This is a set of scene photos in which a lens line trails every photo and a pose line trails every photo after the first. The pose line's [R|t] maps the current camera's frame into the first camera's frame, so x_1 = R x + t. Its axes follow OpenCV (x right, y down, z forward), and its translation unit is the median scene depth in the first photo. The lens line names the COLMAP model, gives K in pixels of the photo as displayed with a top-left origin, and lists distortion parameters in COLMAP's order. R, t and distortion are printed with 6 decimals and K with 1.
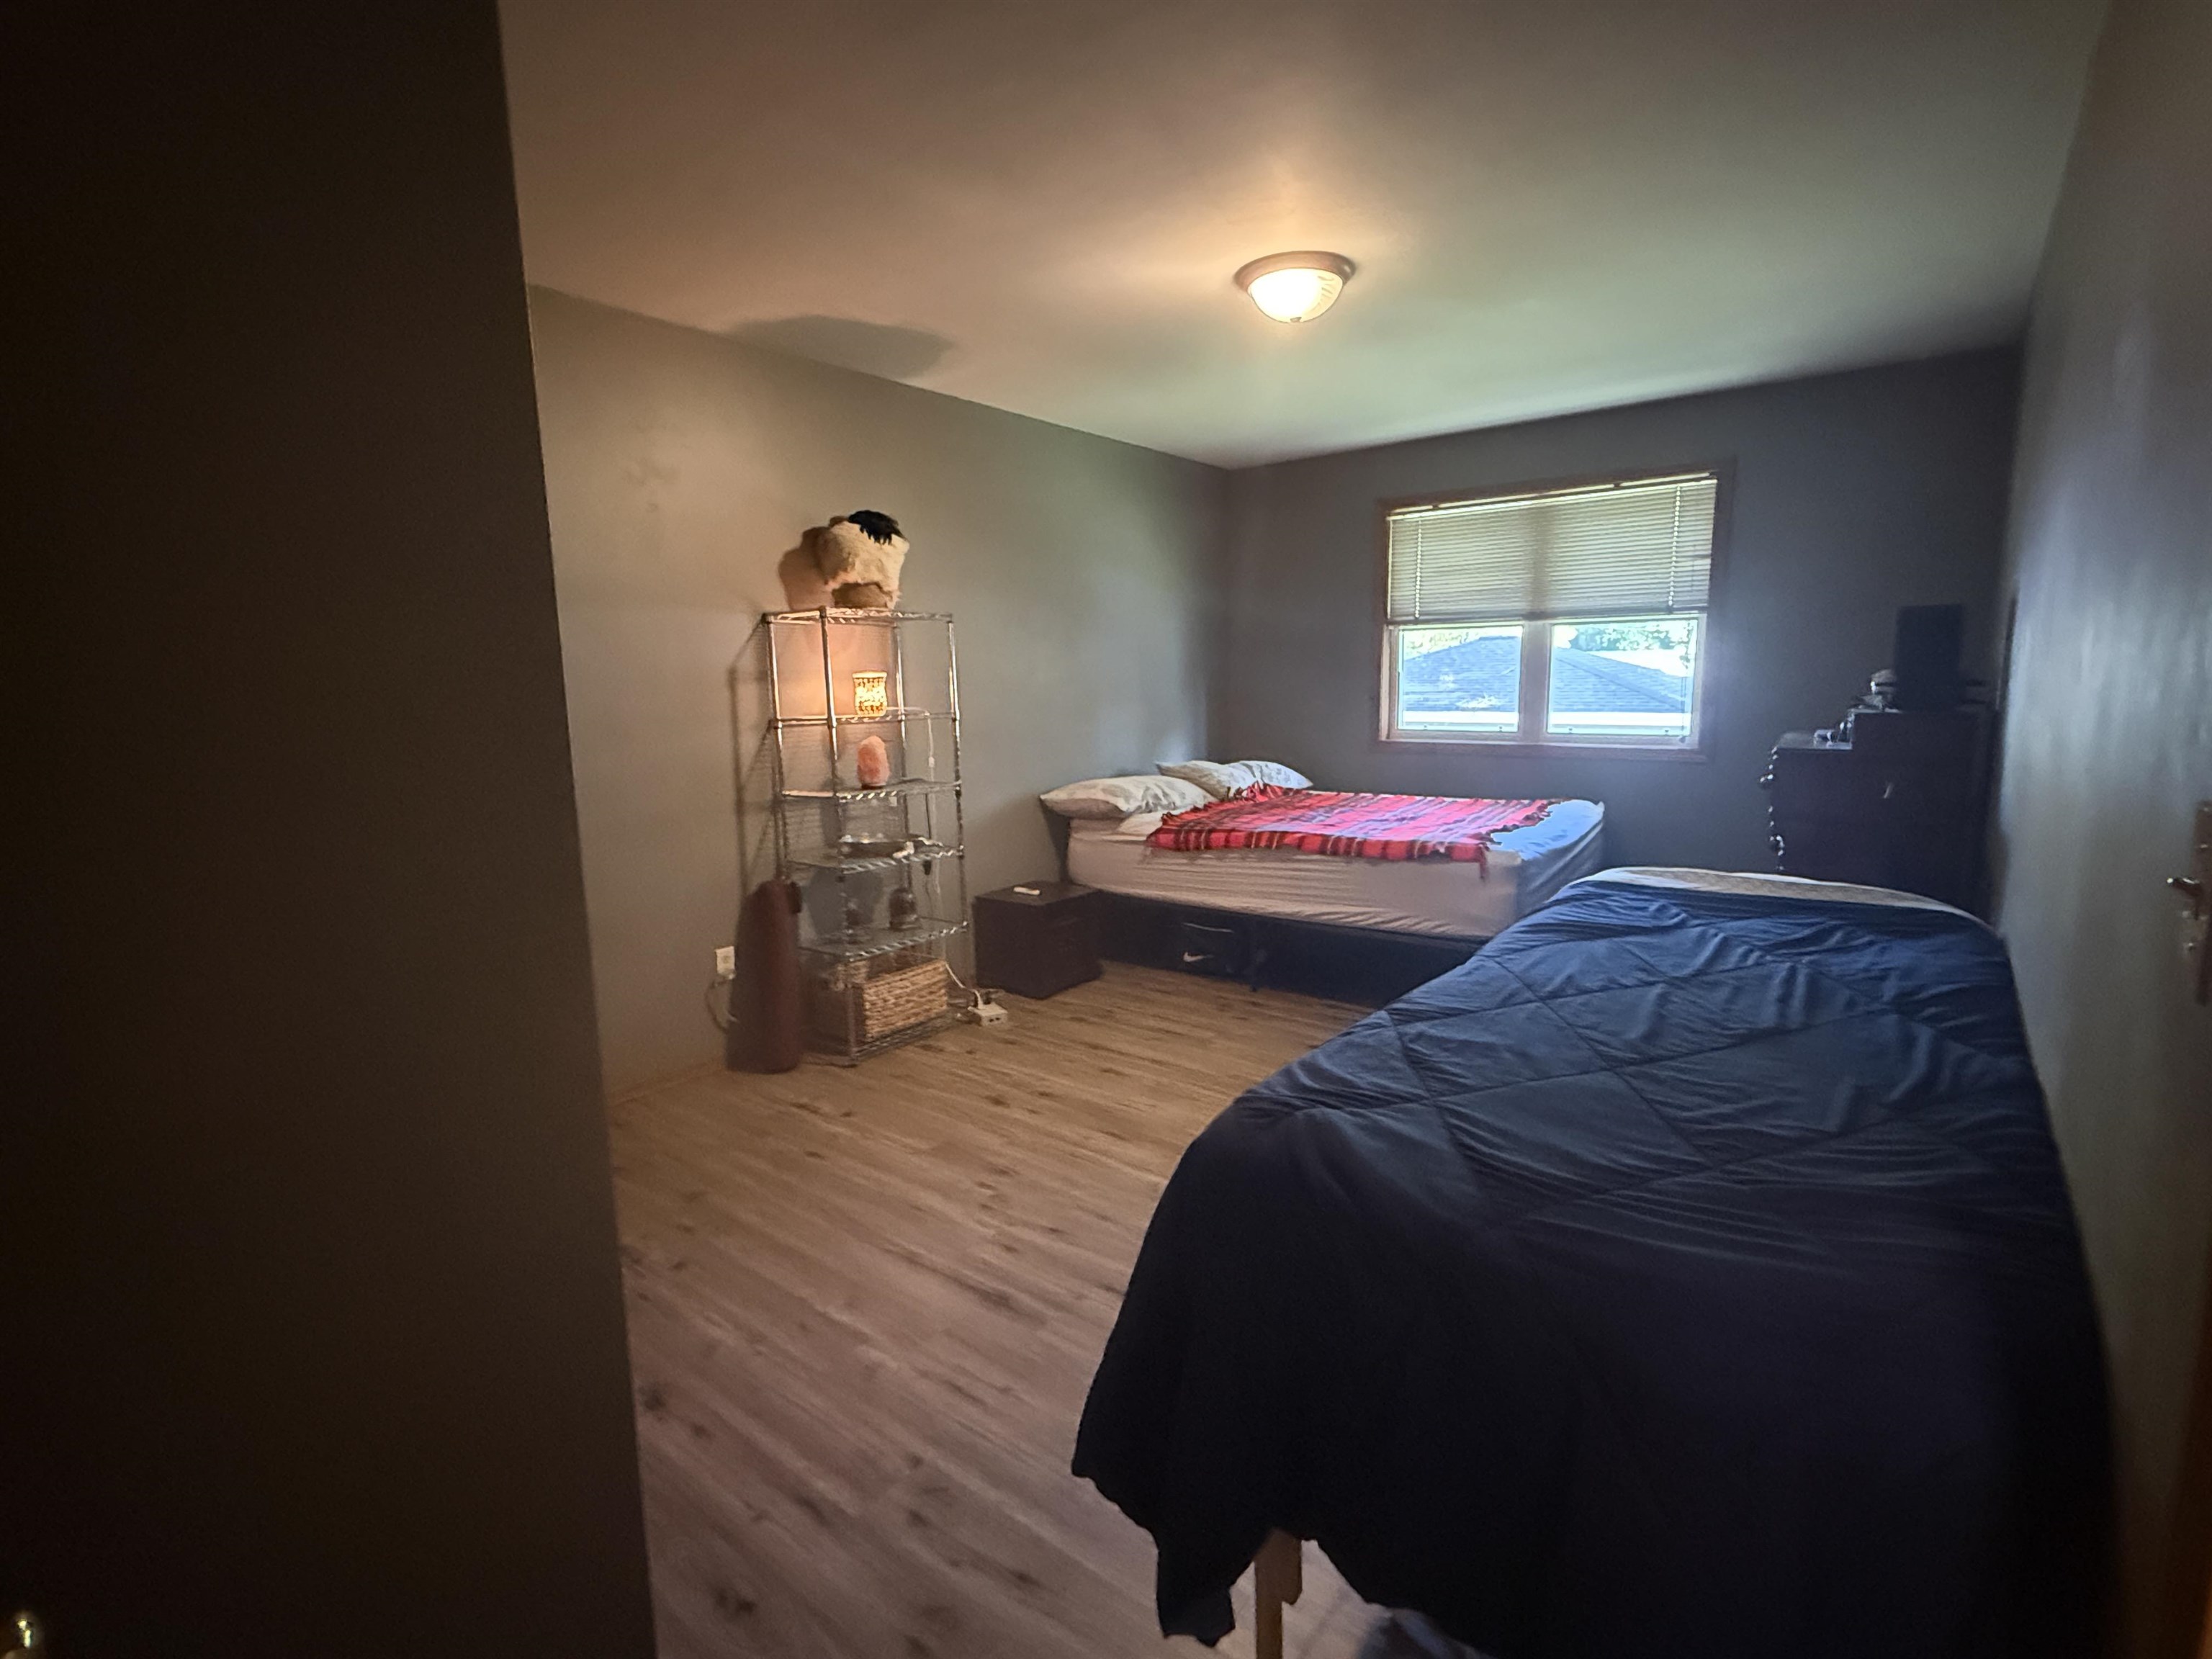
lens RADIAL K [[1034.2, 0, 1115.9], [0, 1034.2, 820.4], [0, 0, 1]] dist [-0.000984, -0.000268]
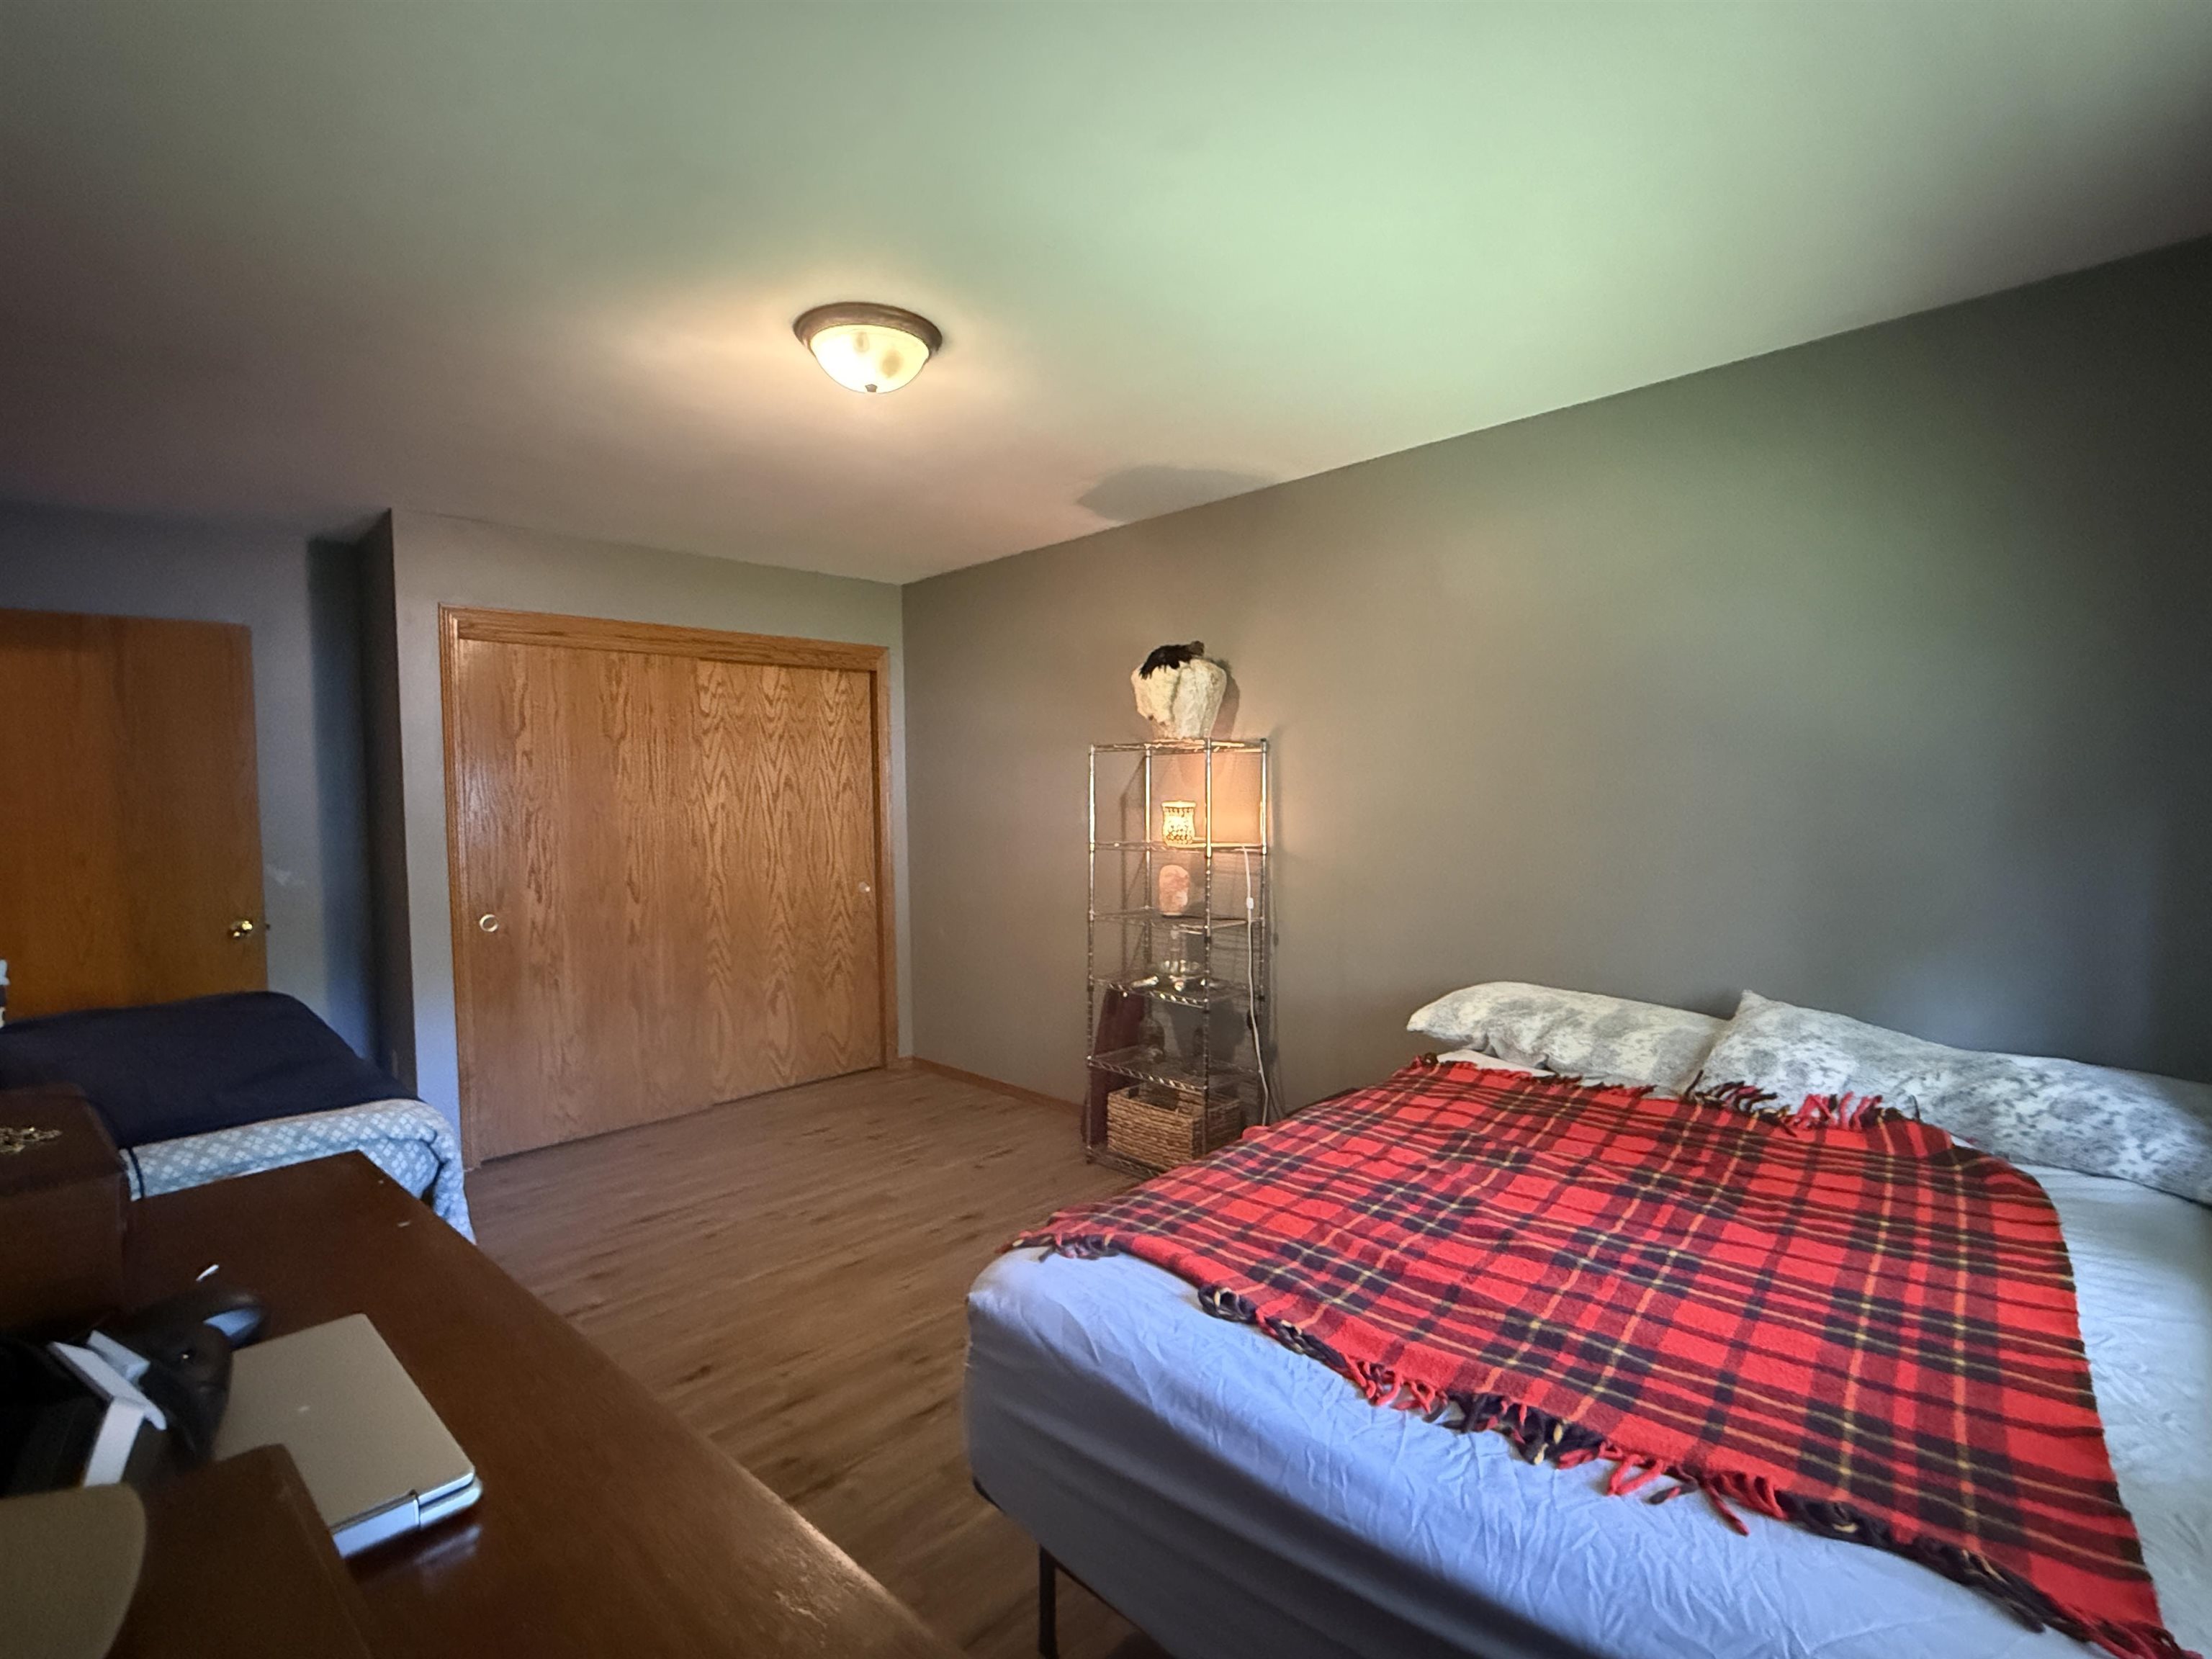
lens RADIAL K [[1034.2, 0, 1107.5], [0, 1034.2, 829.5], [0, 0, 1]] dist [-0.000984, -0.000268]
pose [[-0.126610, 0.051897, -0.990594, 0.777261], [-0.128113, 0.989411, 0.068210, -0.179245], [0.983645, 0.135544, -0.118621, 1.077483]]
